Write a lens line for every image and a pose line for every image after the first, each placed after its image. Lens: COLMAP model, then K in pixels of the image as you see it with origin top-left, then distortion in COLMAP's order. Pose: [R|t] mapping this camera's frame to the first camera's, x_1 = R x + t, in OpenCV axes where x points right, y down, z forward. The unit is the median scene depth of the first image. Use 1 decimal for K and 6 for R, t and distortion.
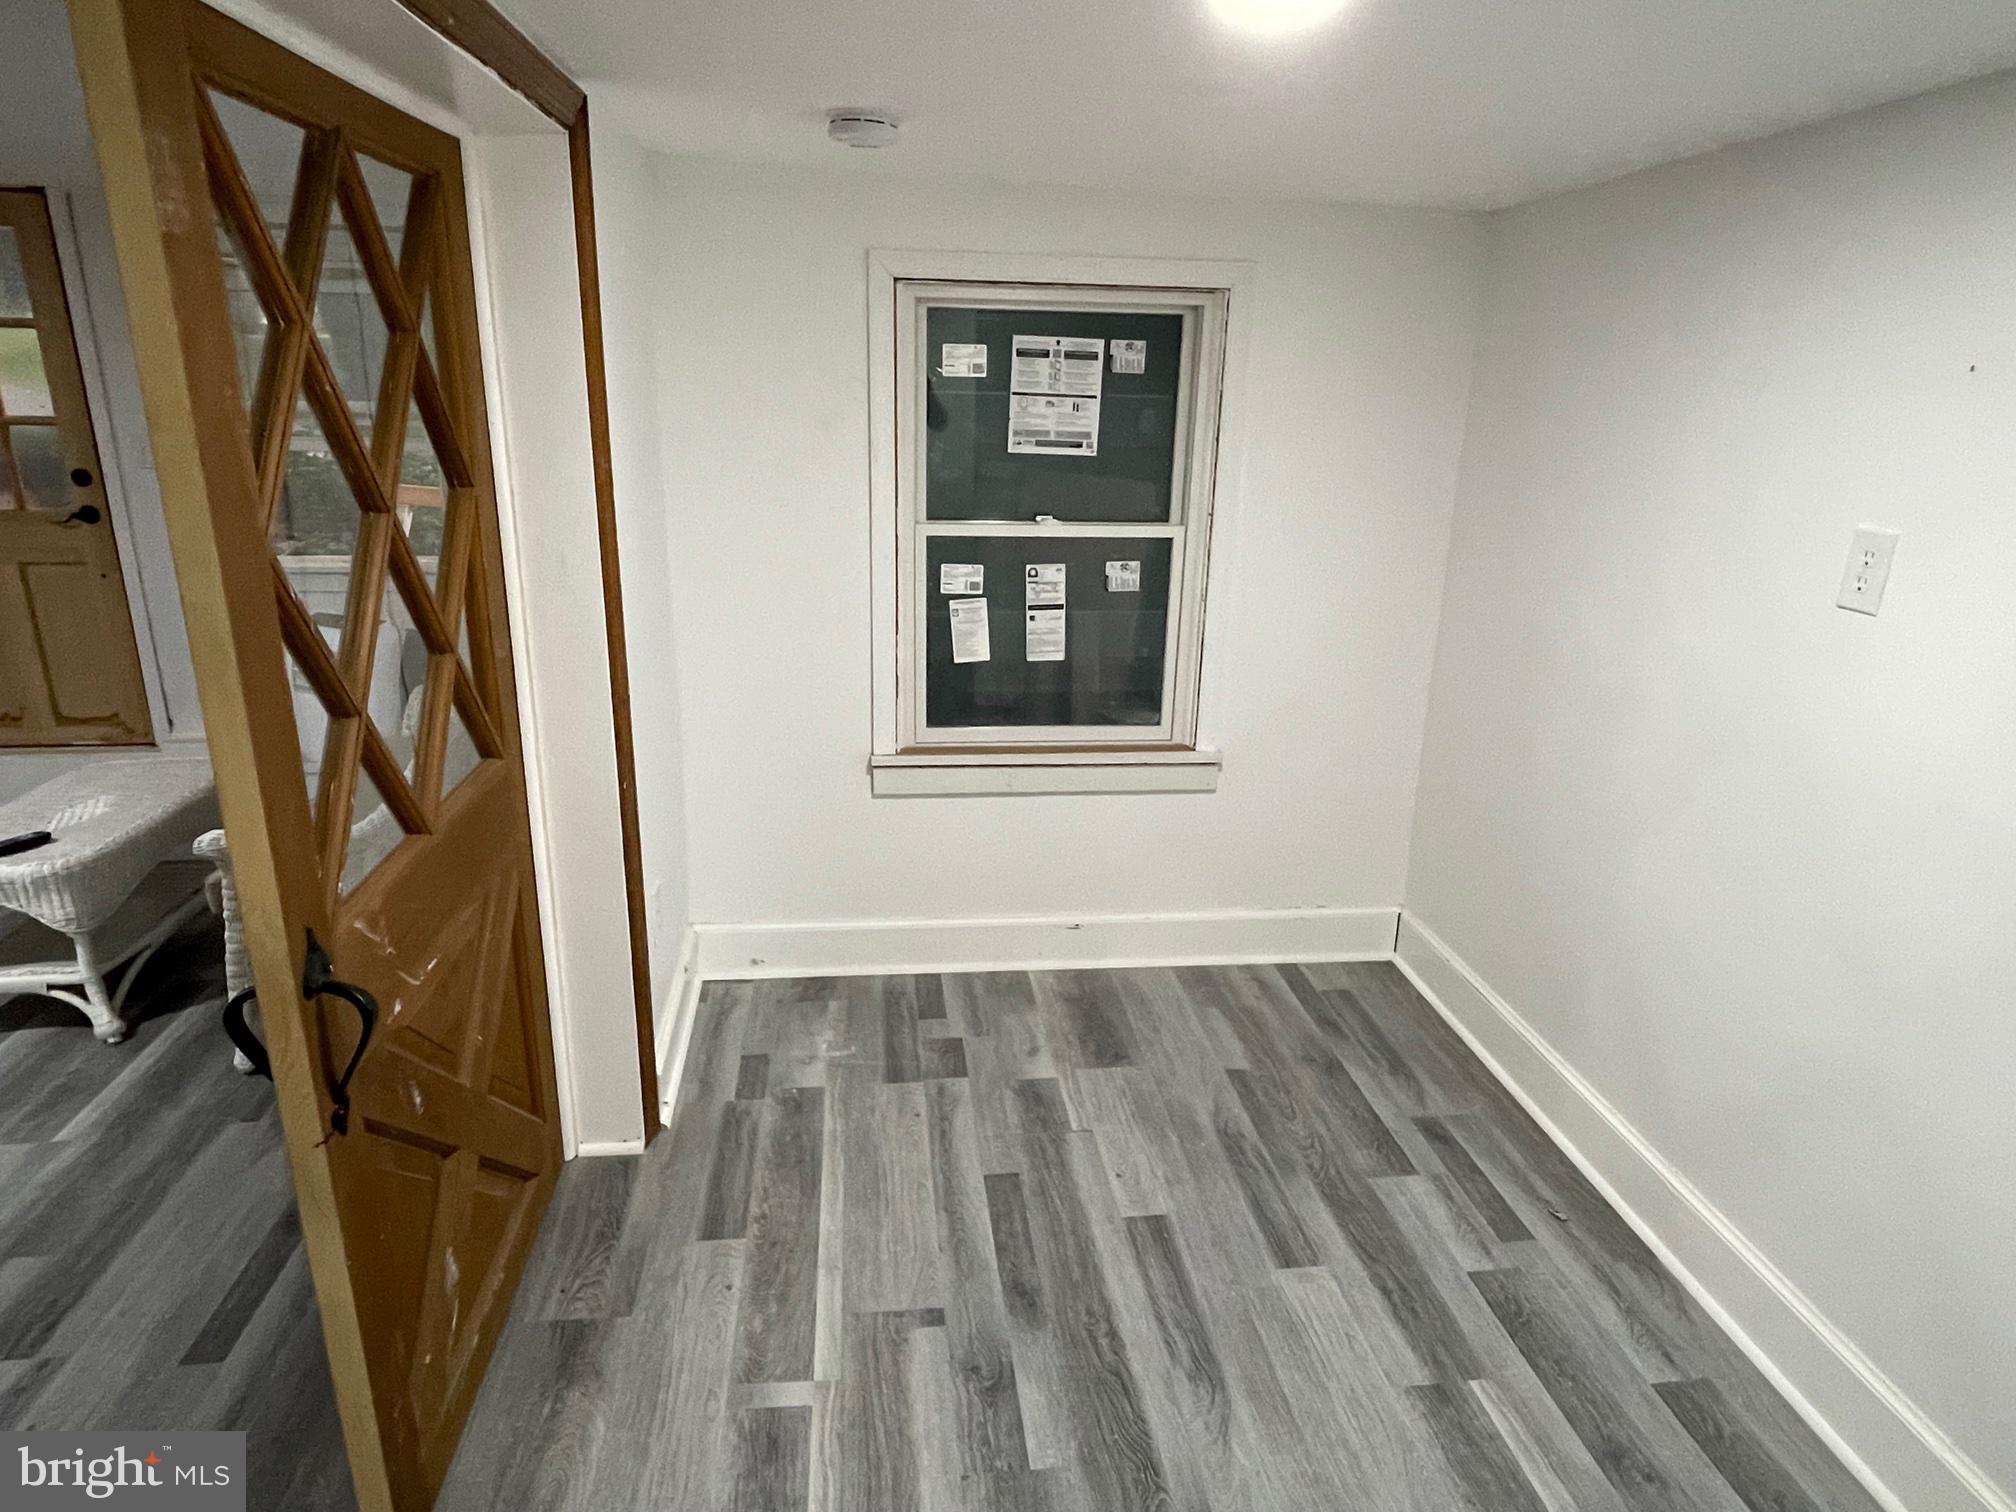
lens RADIAL K [[1194.1, 0, 1000.4], [0, 1194.1, 753.5], [0, 0, 1]] dist [-0.004993, 0.000791]
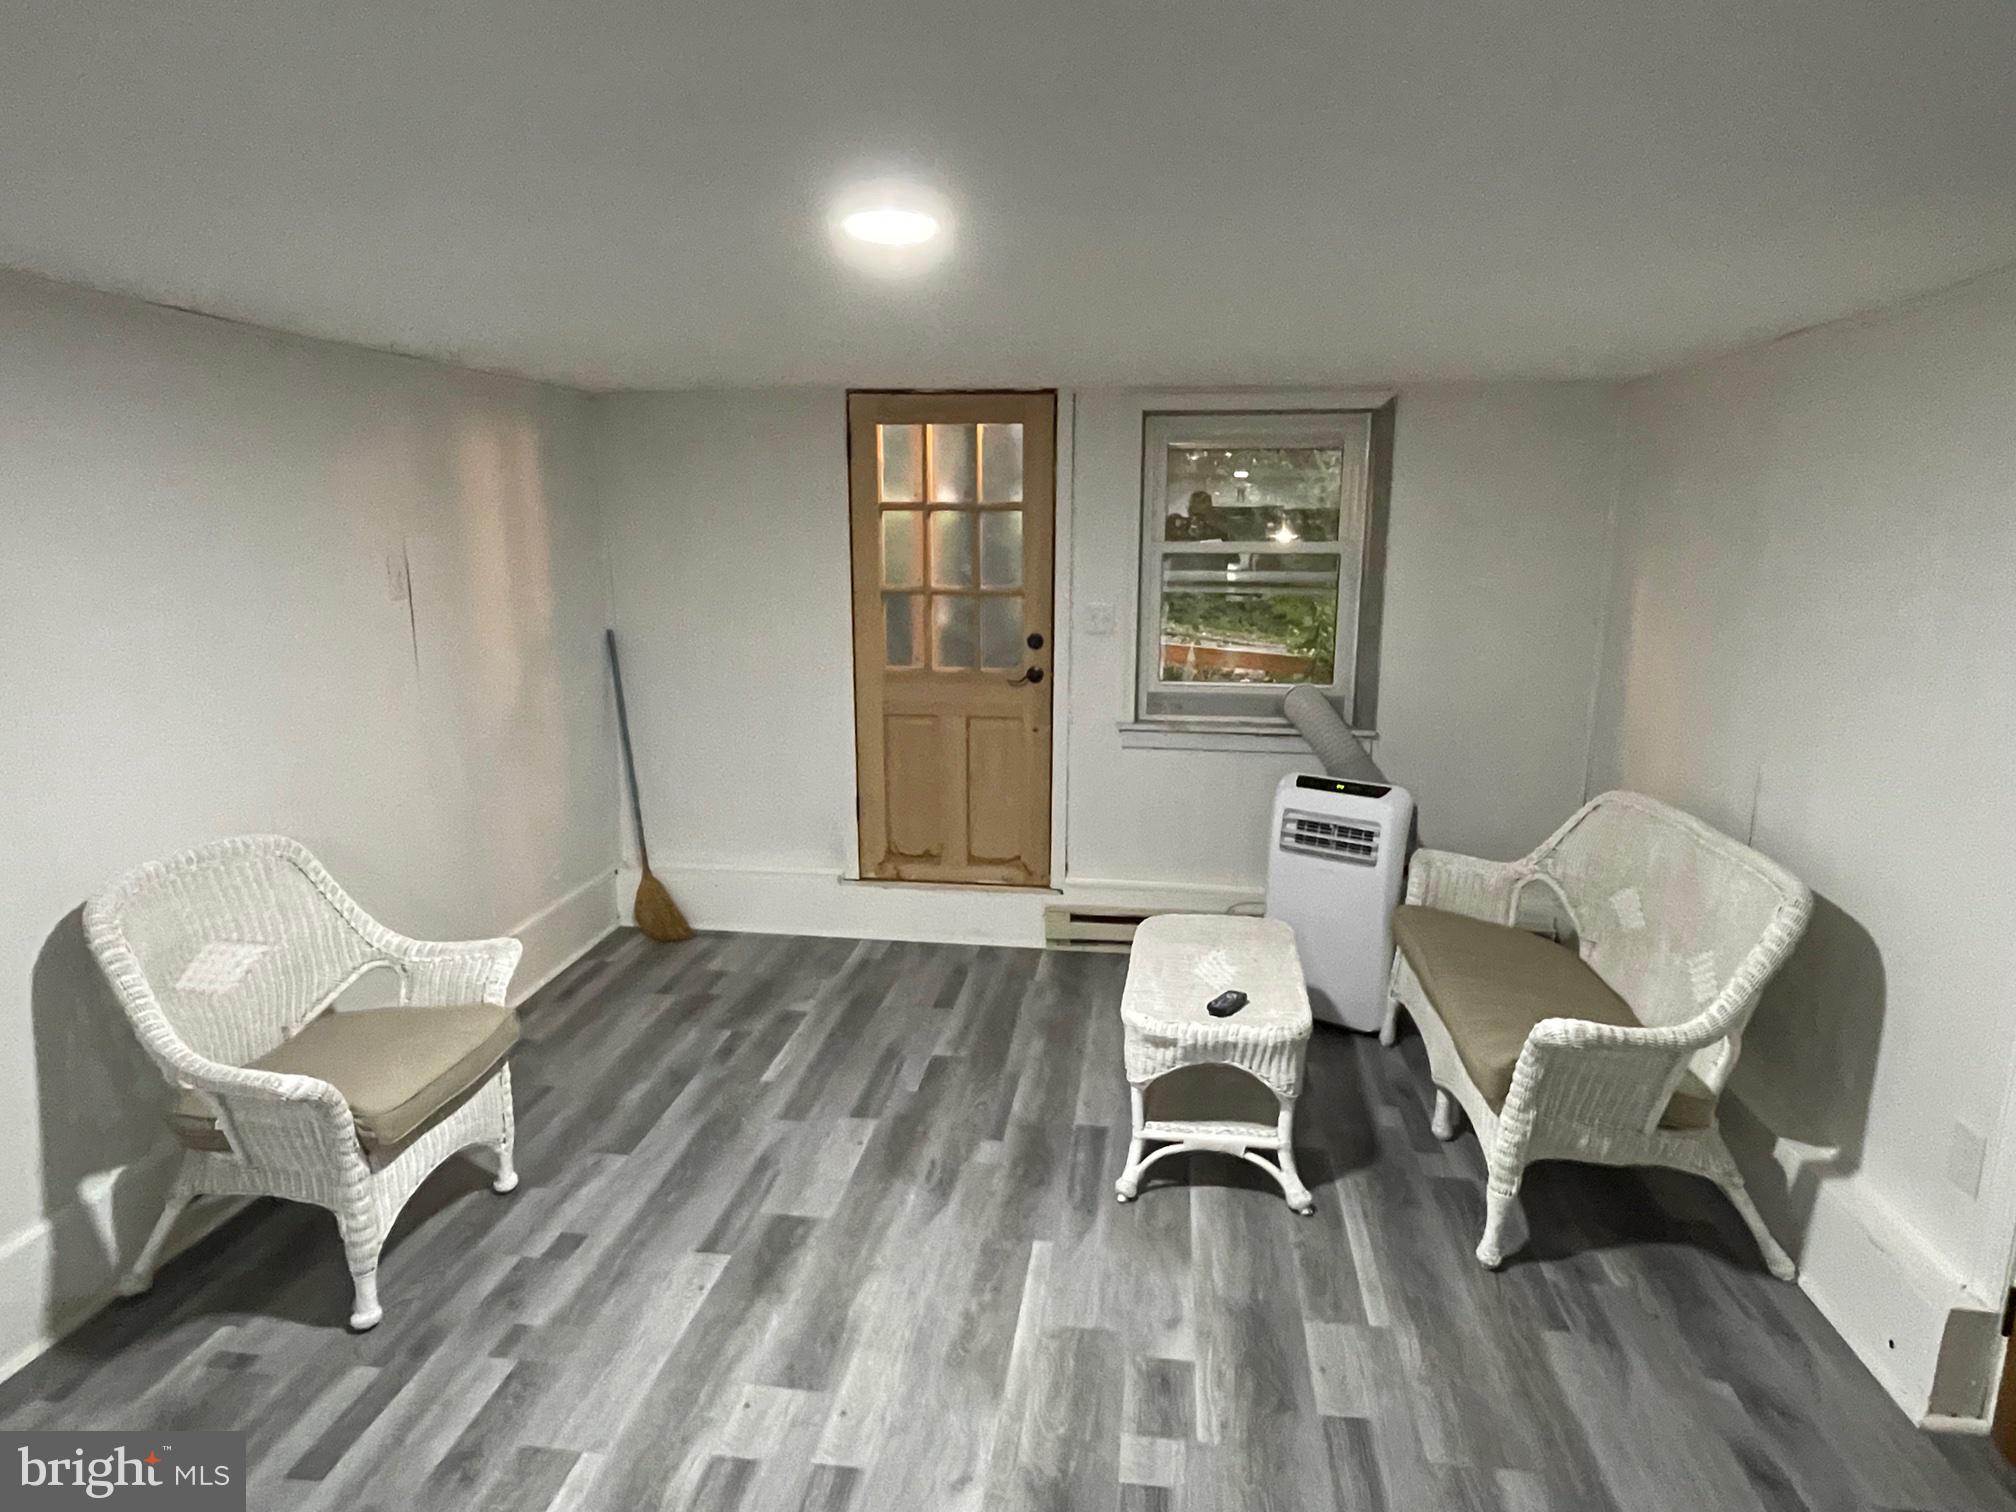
lens RADIAL K [[1194.1, 0, 1000.4], [0, 1194.1, 753.5], [0, 0, 1]] dist [-0.004993, 0.000791]
pose [[0.966691, 0.040987, -0.252642, -0.754668], [-0.070445, 0.991578, -0.108678, -0.012536], [0.246059, 0.122856, 0.961437, -0.068974]]
